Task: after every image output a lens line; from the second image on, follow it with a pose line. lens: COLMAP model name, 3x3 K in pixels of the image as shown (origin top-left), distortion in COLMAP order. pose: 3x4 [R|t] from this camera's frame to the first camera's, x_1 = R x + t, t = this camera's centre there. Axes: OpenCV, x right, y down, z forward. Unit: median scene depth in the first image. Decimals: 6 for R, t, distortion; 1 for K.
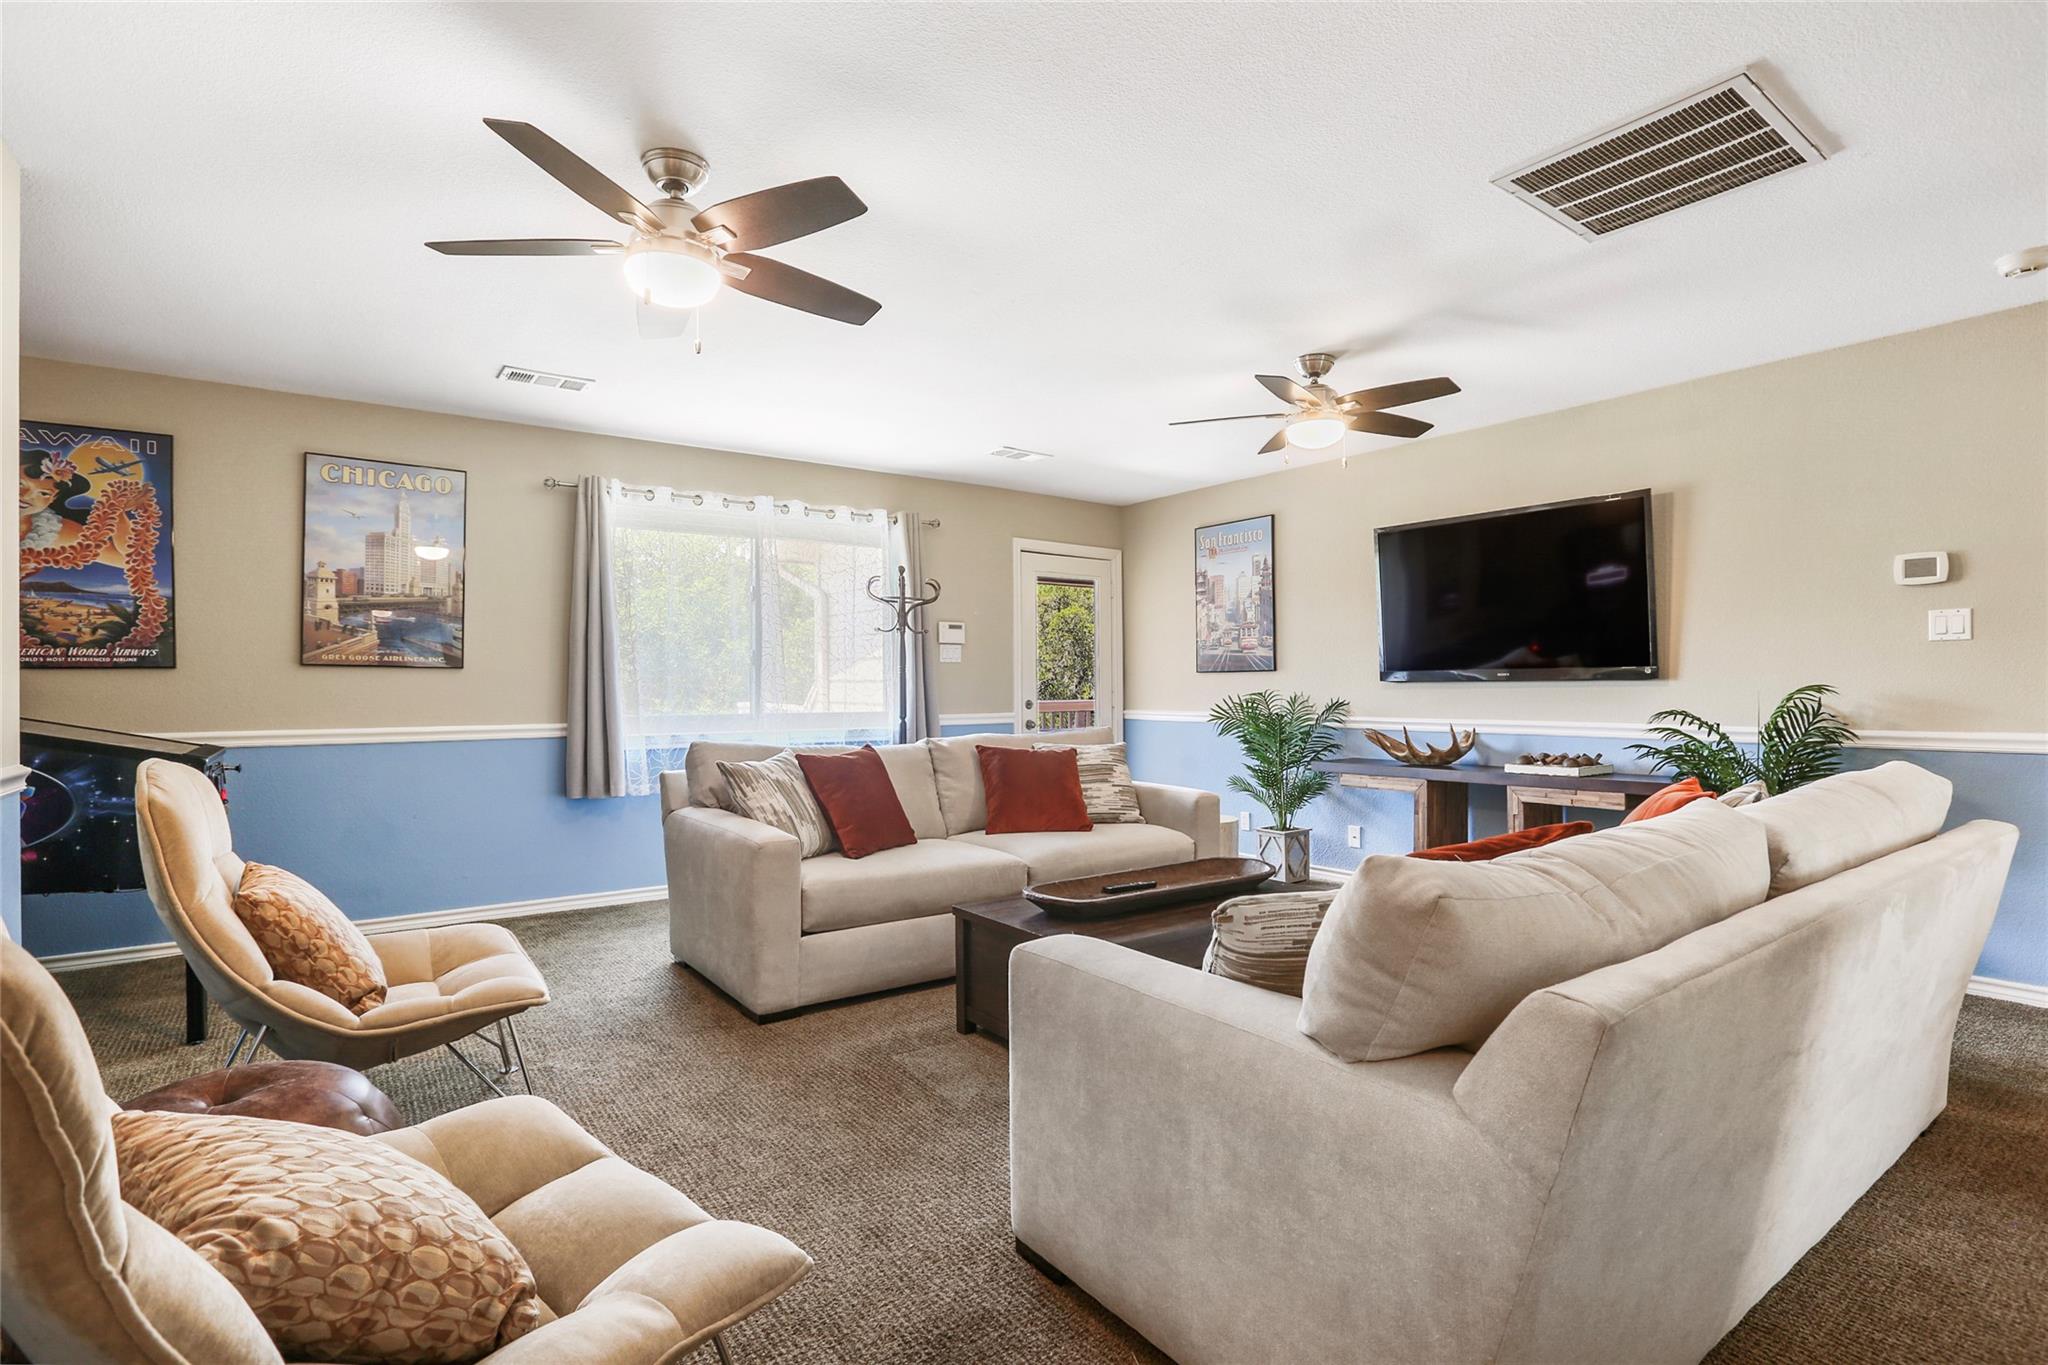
lens RADIAL K [[982.8, 0, 1024.8], [0, 982.8, 688.7], [0, 0, 1]] dist [-0.046759, 0.017748]
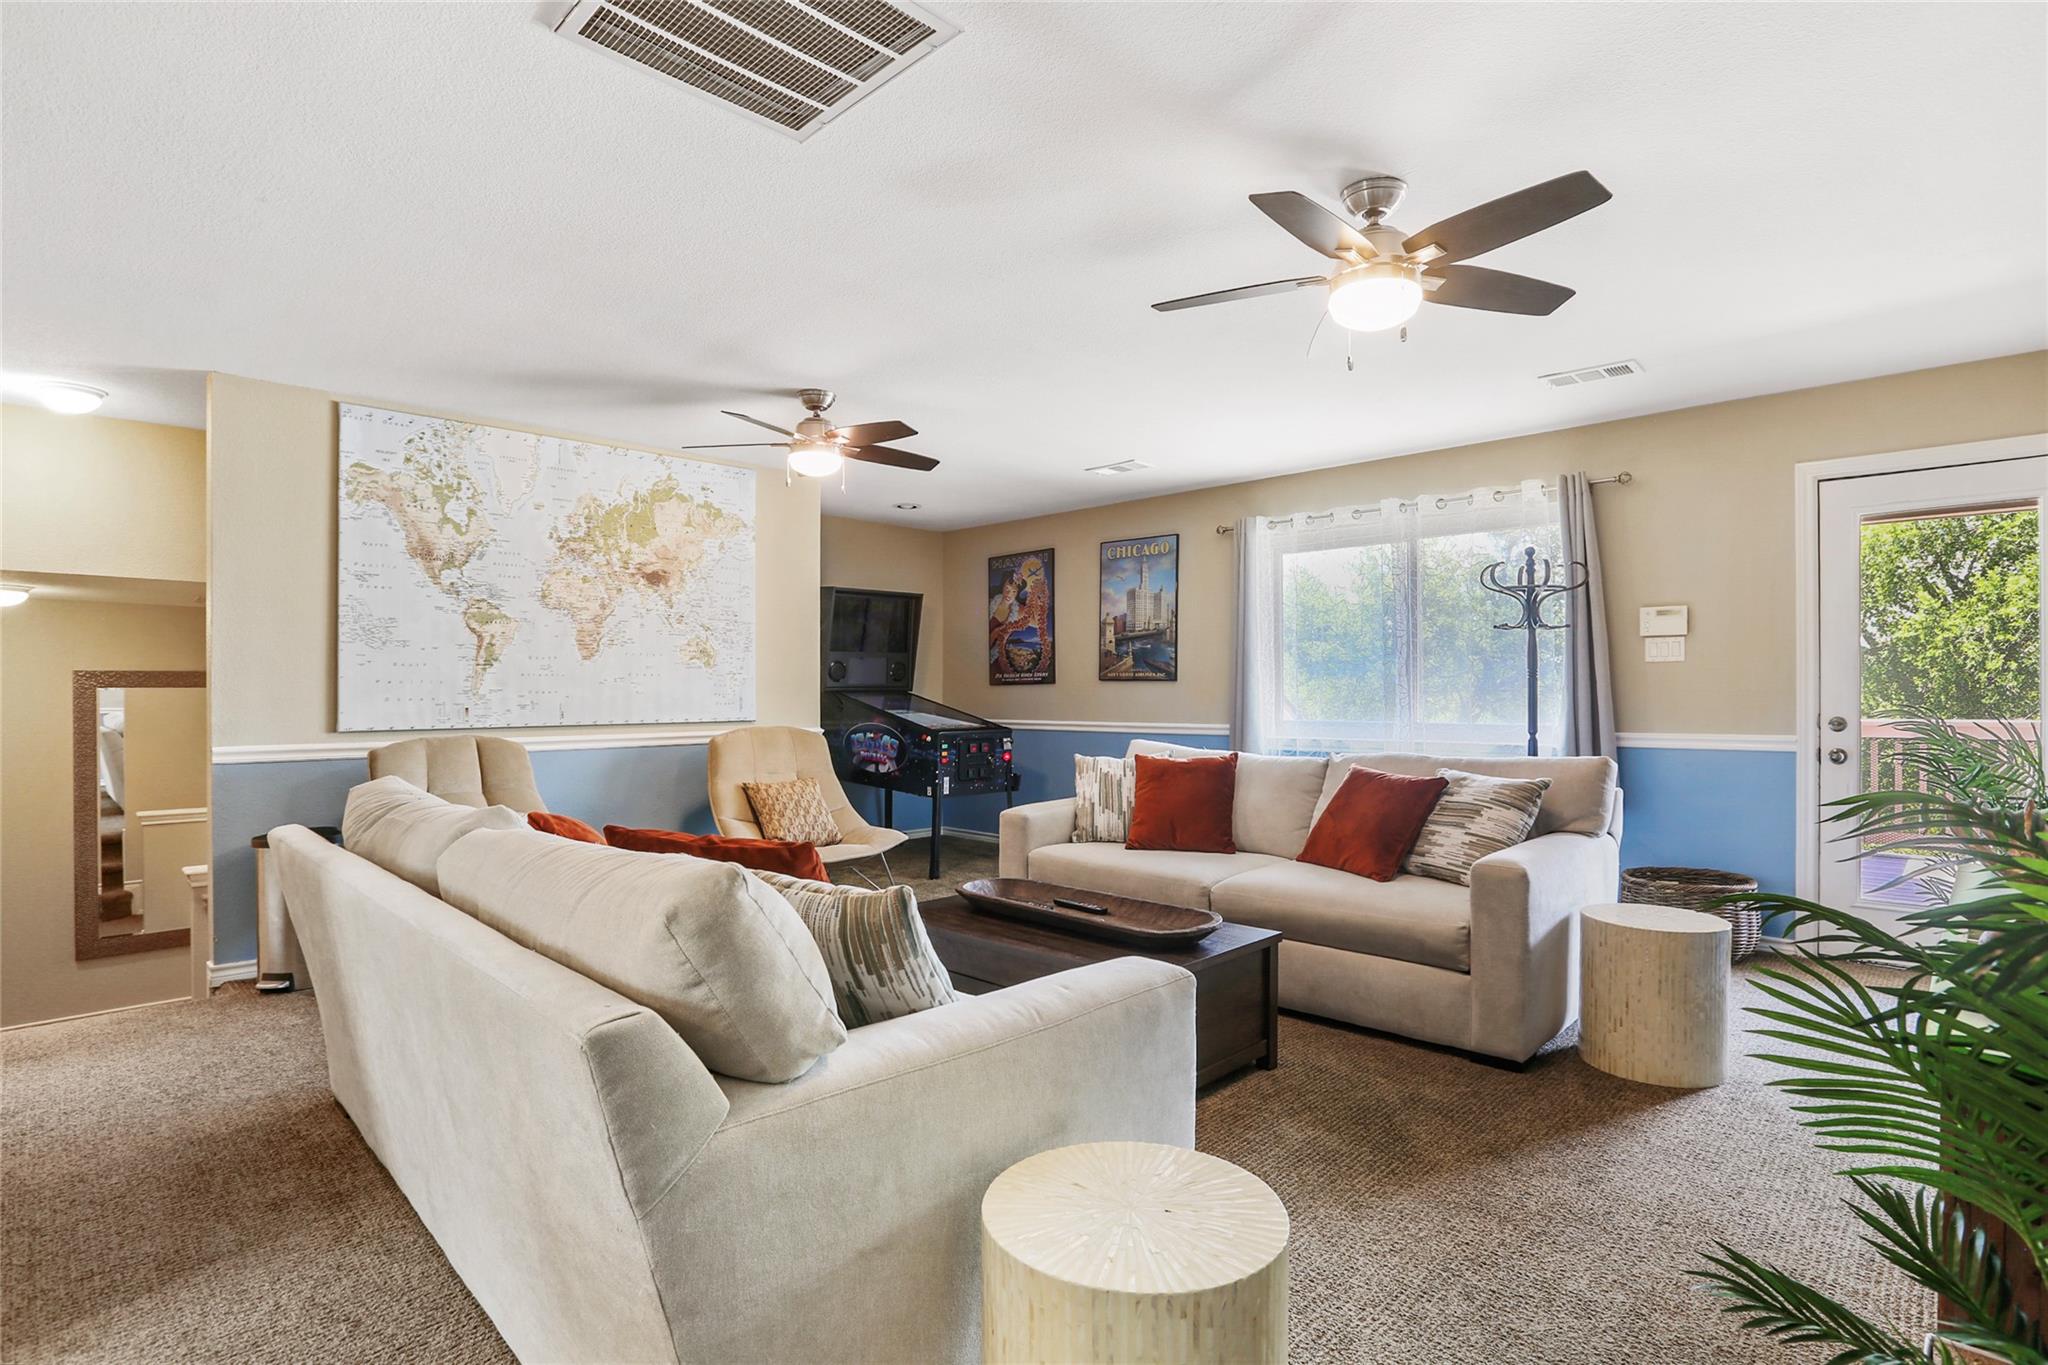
lens RADIAL K [[982.8, 0, 1024.8], [0, 982.8, 688.7], [0, 0, 1]] dist [-0.046759, 0.017748]
pose [[0.185485, -0.001493, -0.982646, 0.774397], [0.000635, 0.999999, -0.001399, -0.008242], [0.982647, -0.000364, 0.185485, 0.571842]]
